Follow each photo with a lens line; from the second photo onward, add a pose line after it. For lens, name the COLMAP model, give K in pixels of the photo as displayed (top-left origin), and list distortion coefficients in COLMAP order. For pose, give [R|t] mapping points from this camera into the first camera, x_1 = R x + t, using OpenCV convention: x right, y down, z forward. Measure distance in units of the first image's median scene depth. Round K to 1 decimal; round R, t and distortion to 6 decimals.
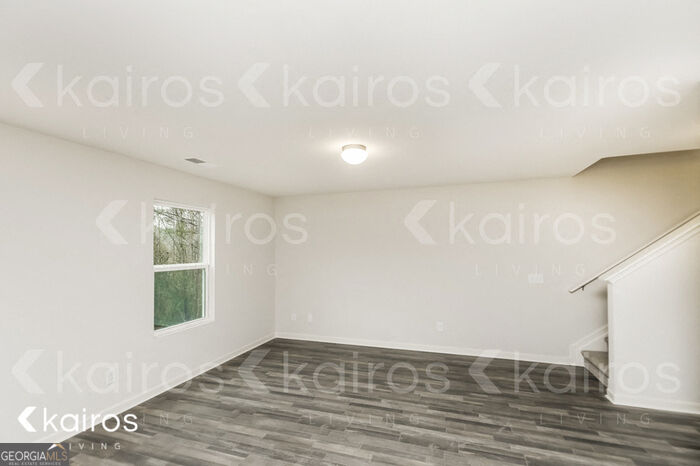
lens RADIAL K [[322.5, 0, 349.9], [0, 322.5, 240.4], [0, 0, 1]] dist [0.000855, -0.000202]
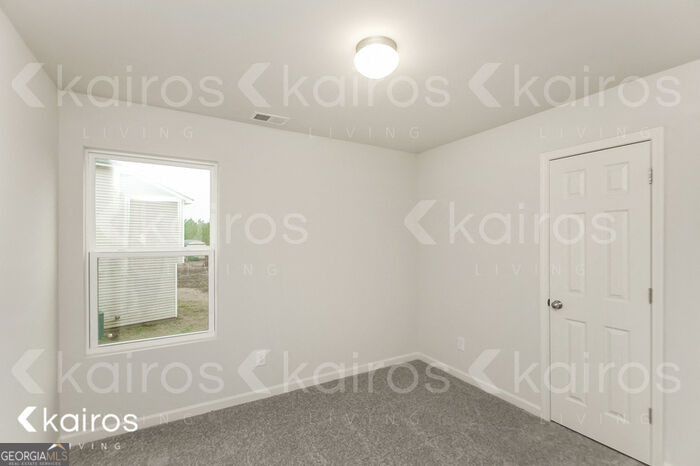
lens RADIAL K [[322.5, 0, 349.9], [0, 322.5, 240.4], [0, 0, 1]] dist [0.000855, -0.000202]
pose [[1.000000, 0.000194, -0.000290, -0.709679], [-0.000194, 1.000000, 0.000542, 0.000019], [0.000291, -0.000542, 1.000000, -0.000562]]
